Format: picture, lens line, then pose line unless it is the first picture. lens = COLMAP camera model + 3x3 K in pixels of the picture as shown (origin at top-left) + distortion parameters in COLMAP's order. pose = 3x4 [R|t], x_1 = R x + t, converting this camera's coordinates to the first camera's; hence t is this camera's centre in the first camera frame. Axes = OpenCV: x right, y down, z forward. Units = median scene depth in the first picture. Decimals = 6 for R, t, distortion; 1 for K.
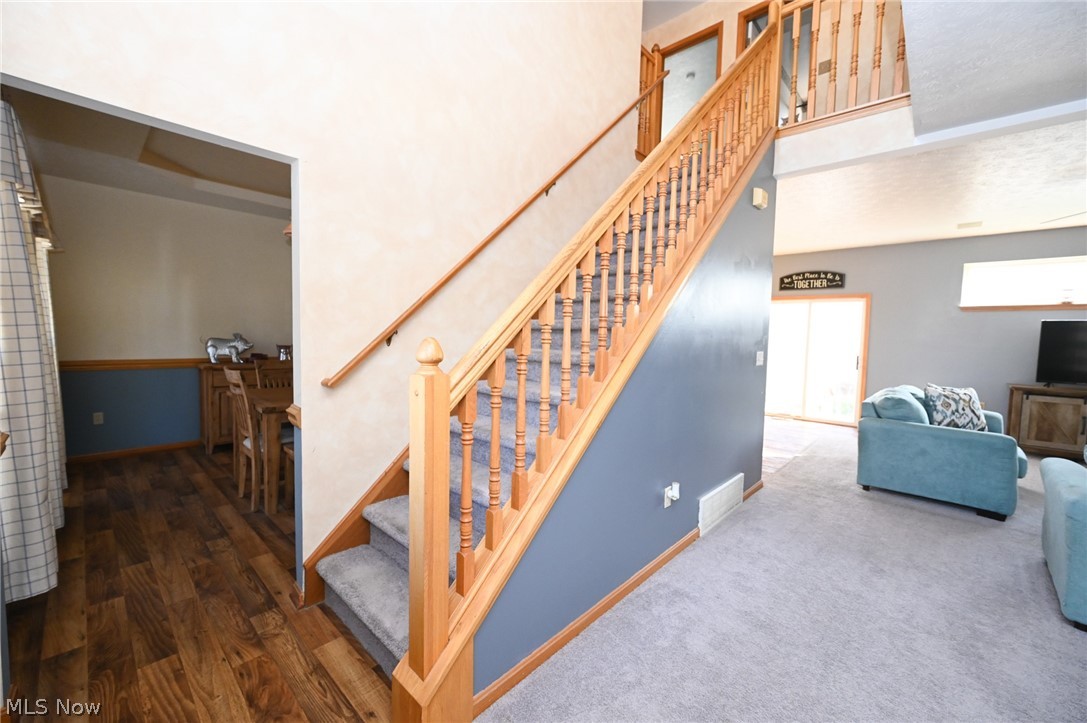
lens RADIAL K [[427.2, 0, 540.8], [0, 427.2, 363.5], [0, 0, 1]] dist [-0.001187, -0.000079]
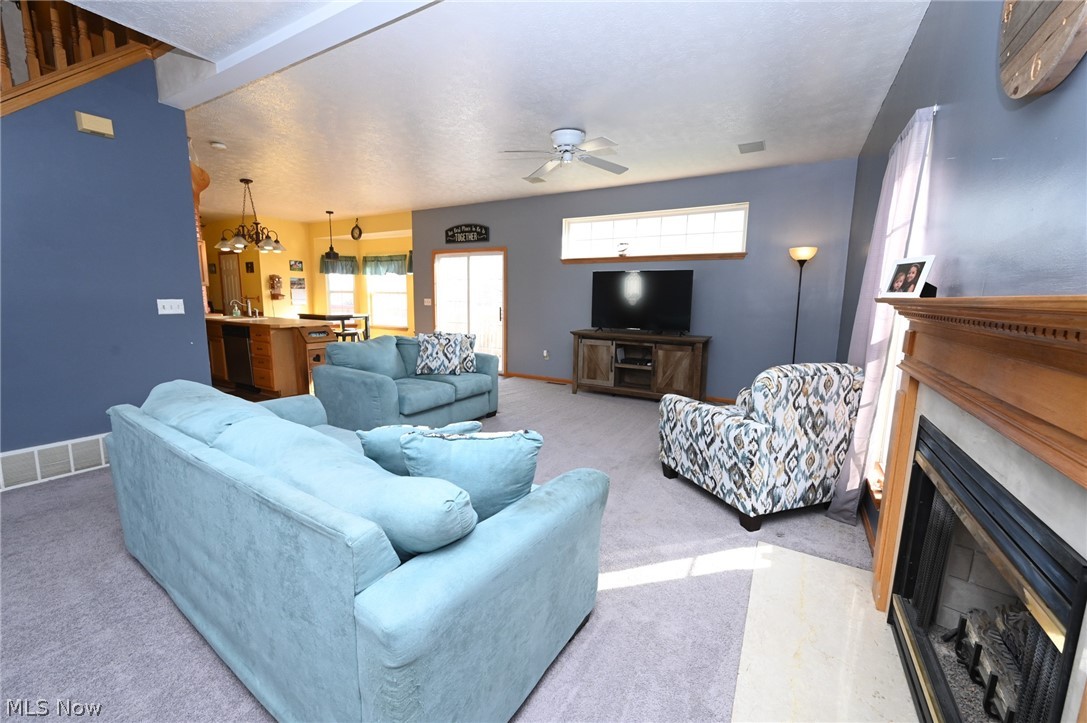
lens RADIAL K [[427.2, 0, 541.9], [0, 427.2, 357.5], [0, 0, 1]] dist [-0.001187, -0.000079]
pose [[0.974059, -0.038101, 0.223065, 0.605788], [0.020917, 0.996663, 0.078900, 0.024261], [-0.225327, -0.072188, 0.971605, -0.050474]]
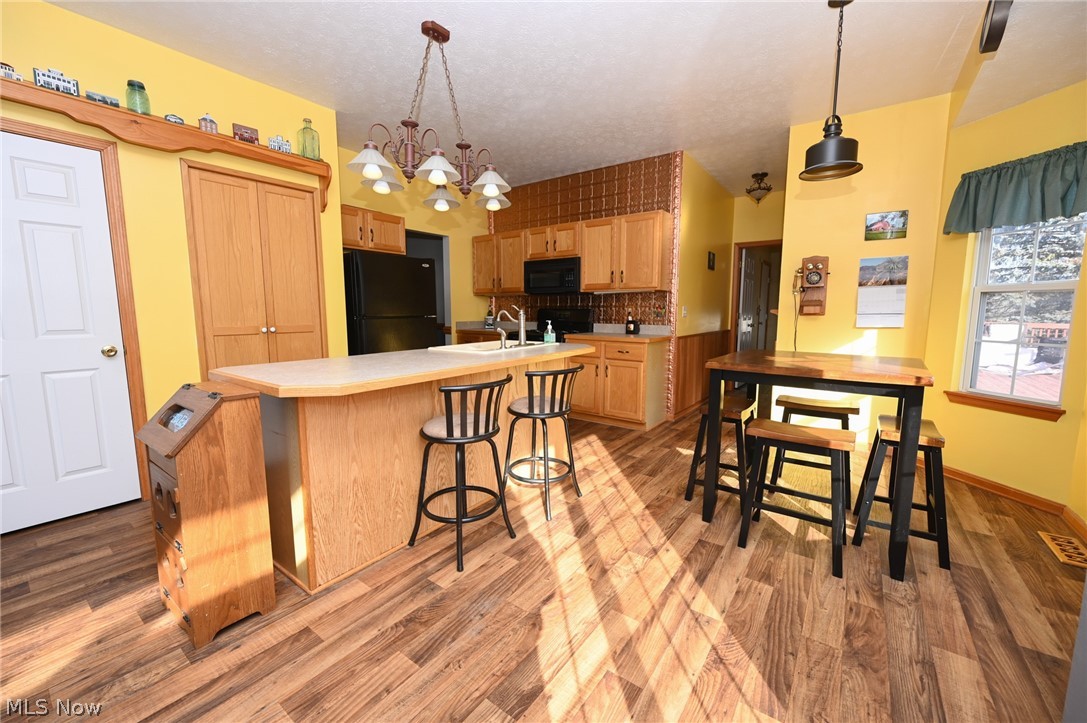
lens RADIAL K [[427.2, 0, 543.1], [0, 427.2, 360.6], [0, 0, 1]] dist [-0.001187, -0.000079]
pose [[0.124145, 0.096502, -0.987560, 0.632290], [-0.067139, 0.993796, 0.088671, -0.032861], [0.989990, 0.055296, 0.129854, 1.021576]]
